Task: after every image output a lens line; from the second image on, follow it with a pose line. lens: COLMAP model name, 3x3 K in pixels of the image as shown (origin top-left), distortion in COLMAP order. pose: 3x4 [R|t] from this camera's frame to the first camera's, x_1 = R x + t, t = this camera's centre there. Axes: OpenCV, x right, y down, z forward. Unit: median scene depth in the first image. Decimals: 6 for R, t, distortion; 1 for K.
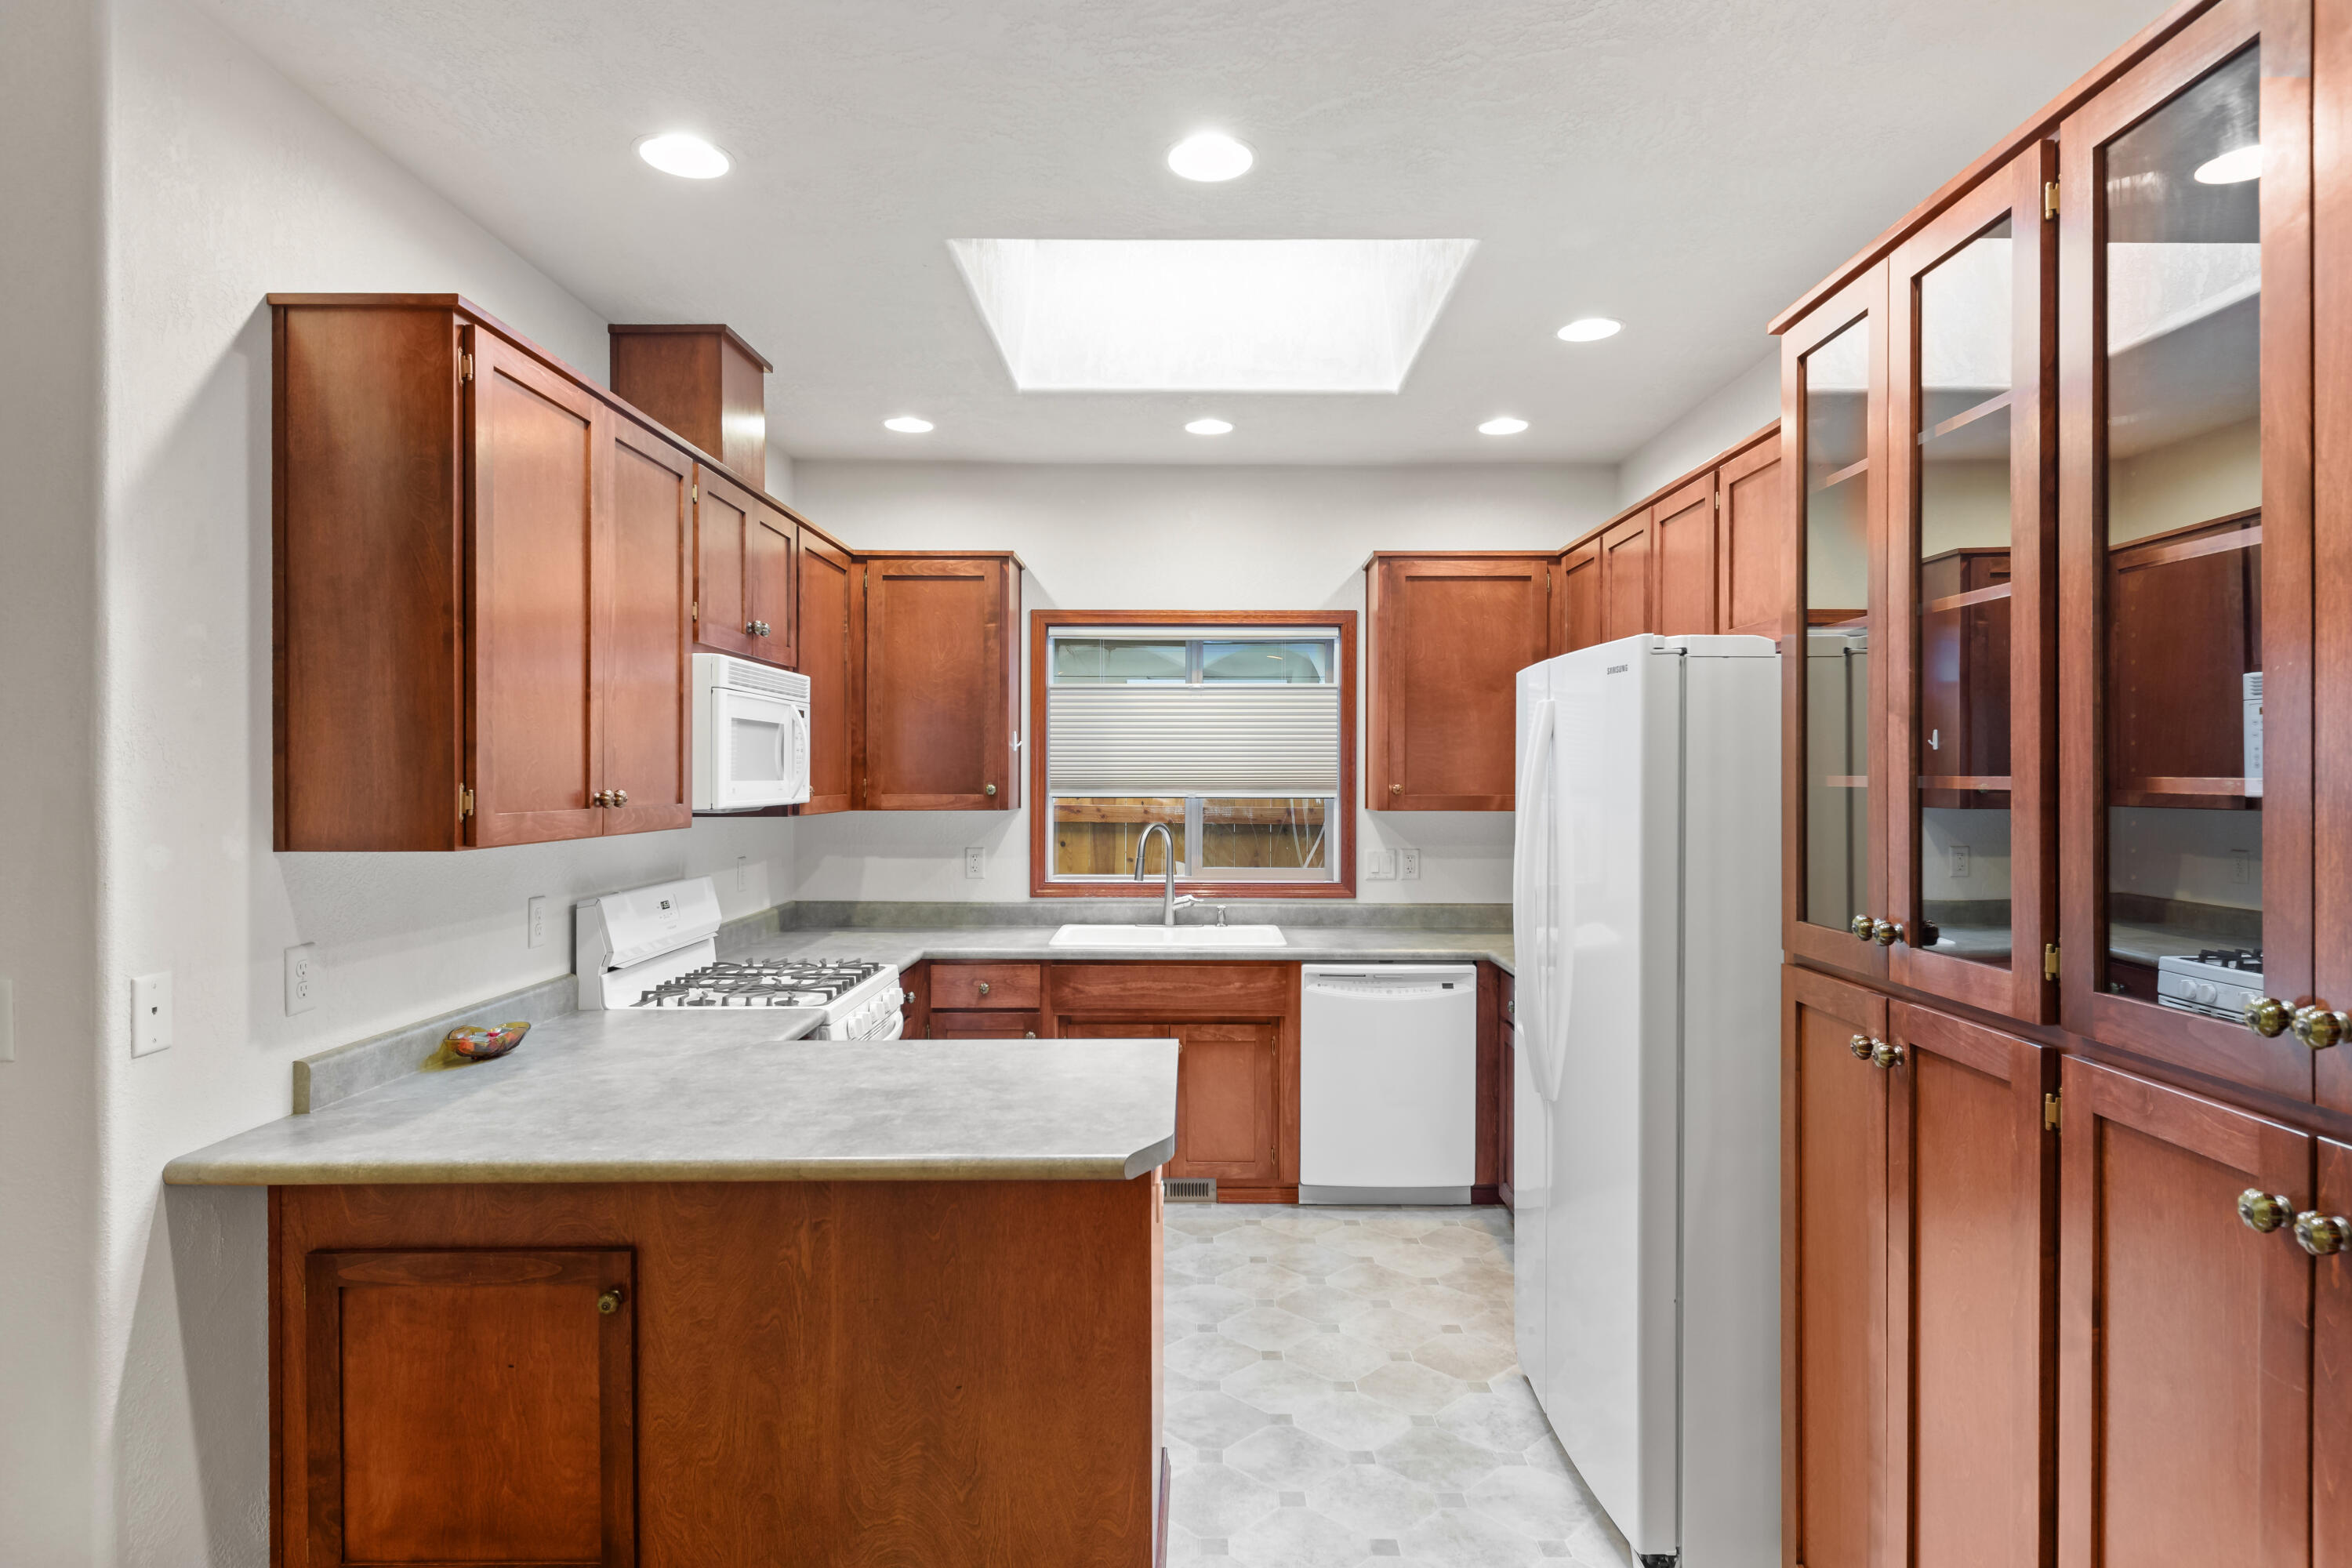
lens RADIAL K [[1302.6, 0, 1178.8], [0, 1302.6, 778.0], [0, 0, 1]] dist [0.017354, -0.000098]
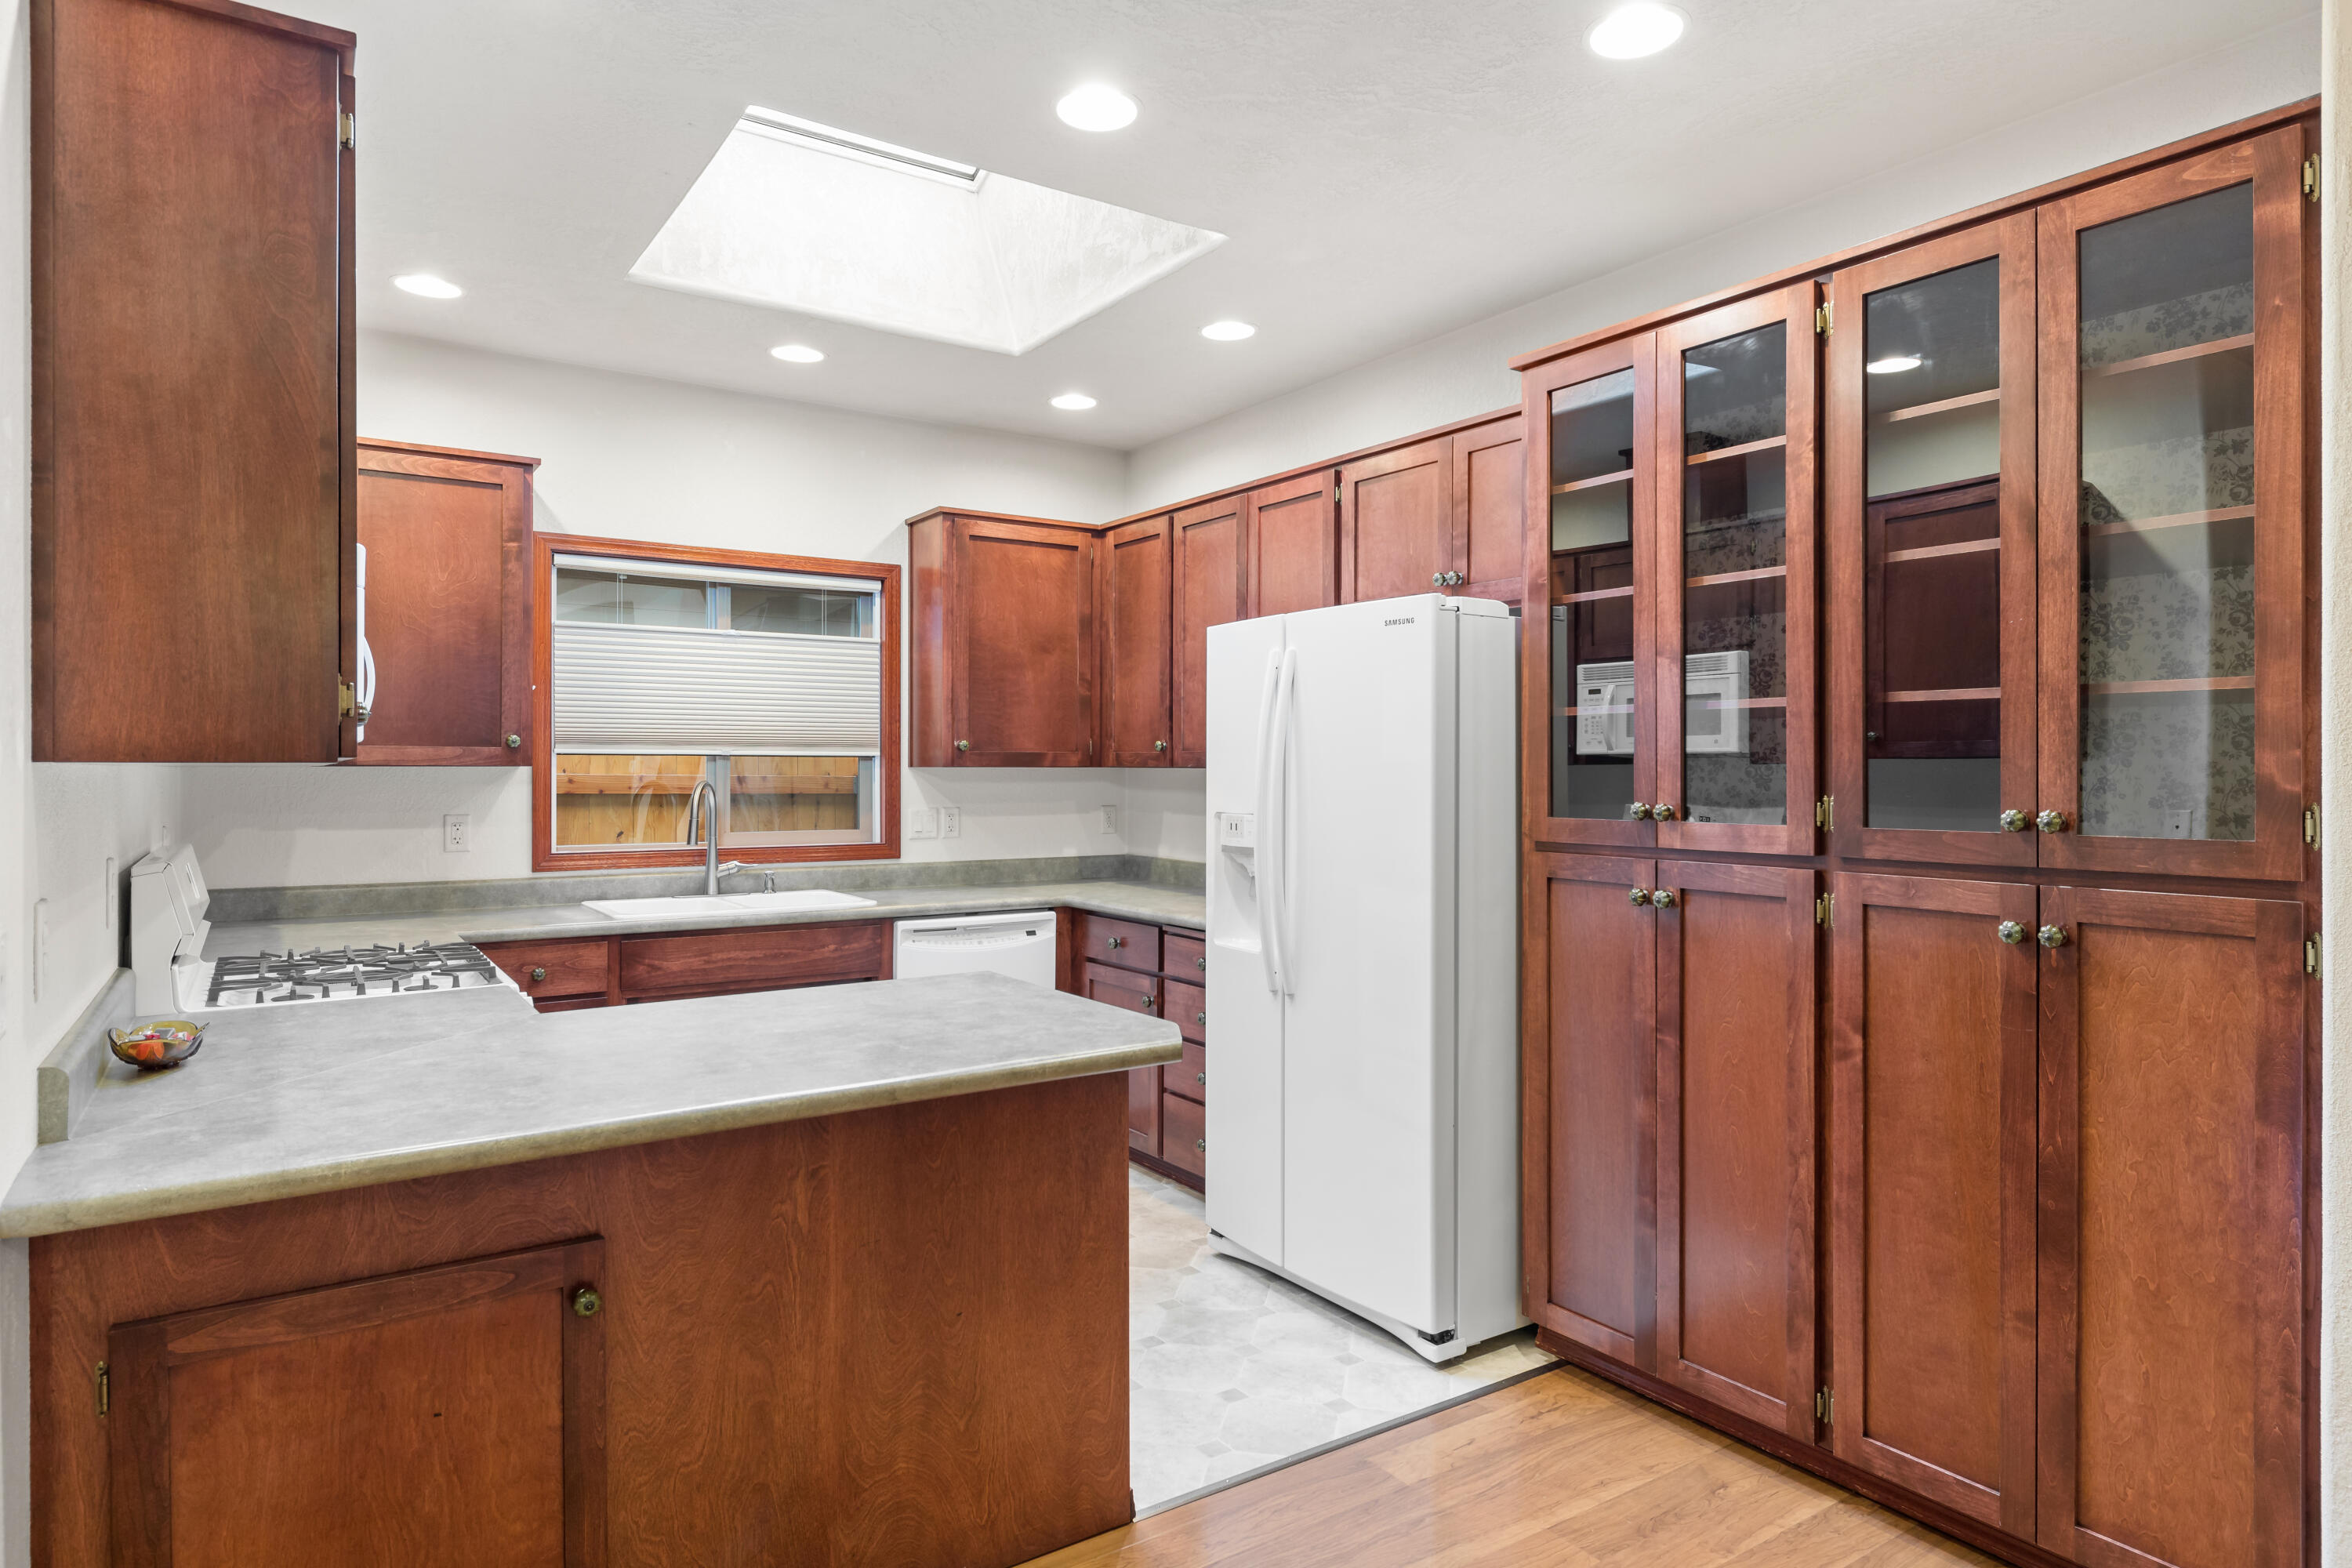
lens RADIAL K [[1368.3, 0, 1181.5], [0, 1368.3, 771.3], [0, 0, 1]] dist [0.025202, -0.007010]
pose [[0.826536, -0.000612, 0.562883, -0.601565], [0.001475, 0.999998, -0.001079, 0.062853], [-0.562881, 0.001722, 0.826536, 0.061393]]
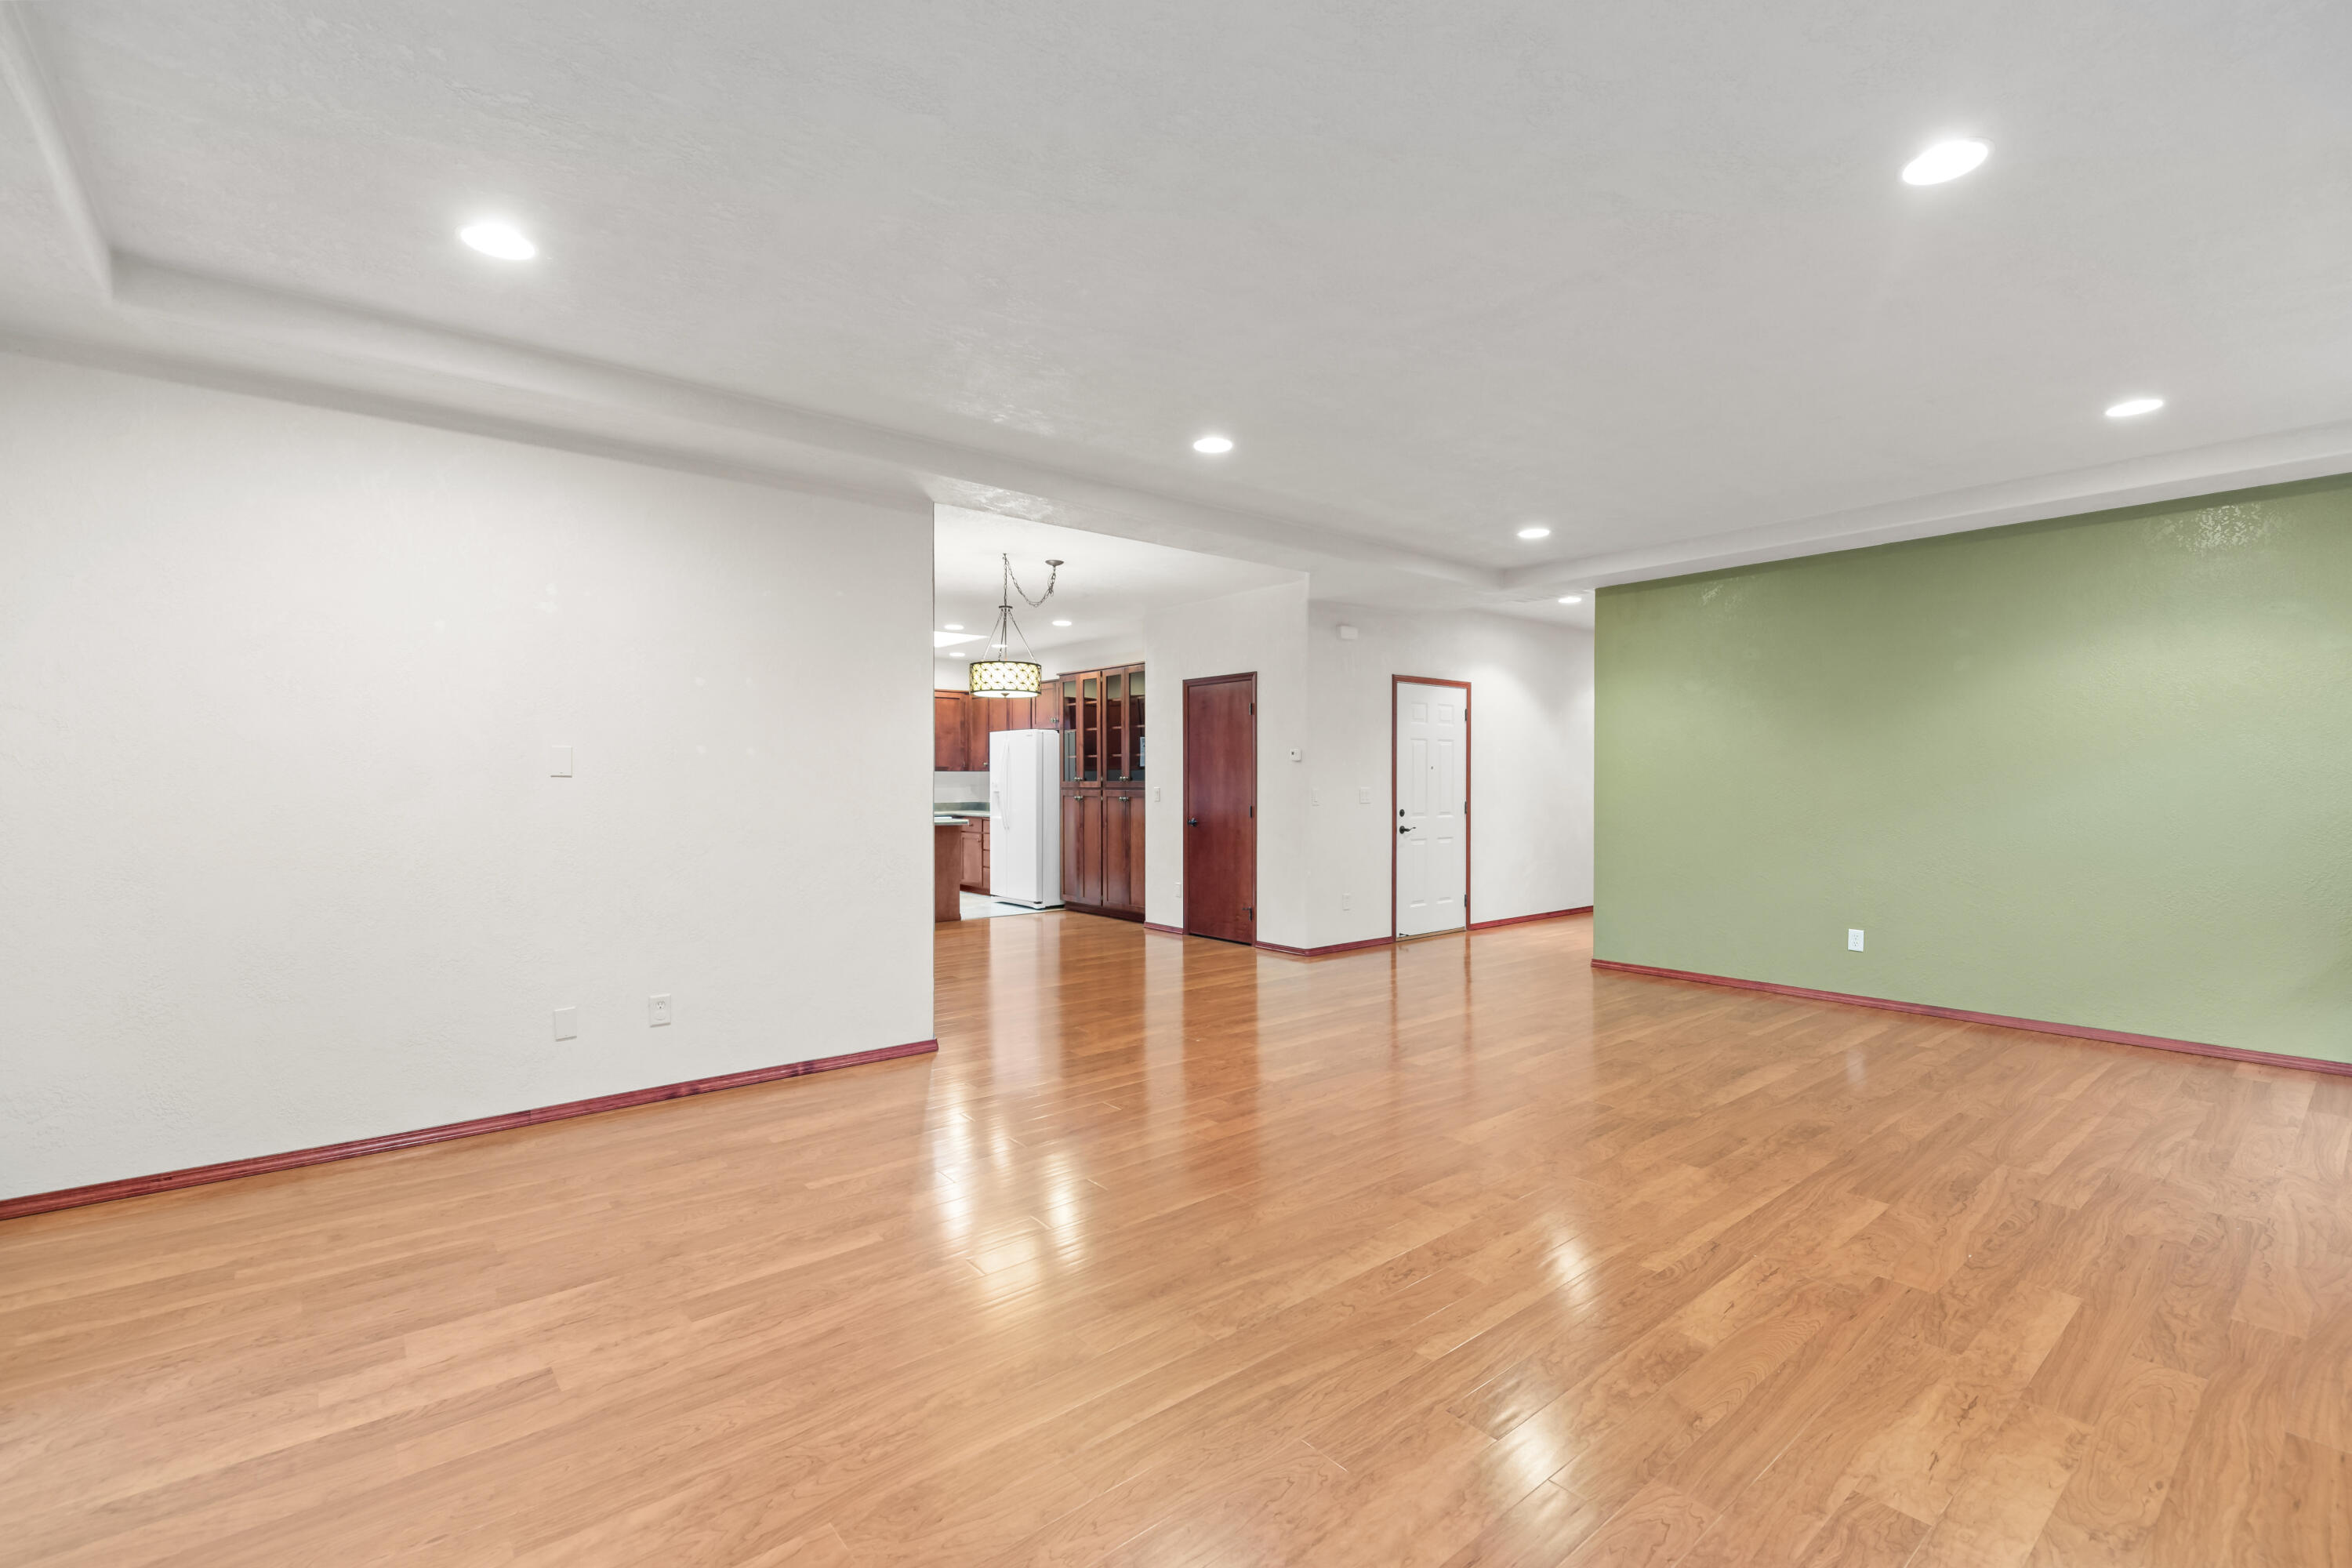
lens RADIAL K [[1046.6, 0, 1181.6], [0, 1046.6, 781.5], [0, 0, 1]] dist [0.015558, 0.000215]
pose [[0.767151, -0.005209, 0.641445, -2.020840], [0.004876, 0.999985, 0.002288, 0.099181], [-0.641448, 0.001373, 0.767166, -2.782767]]
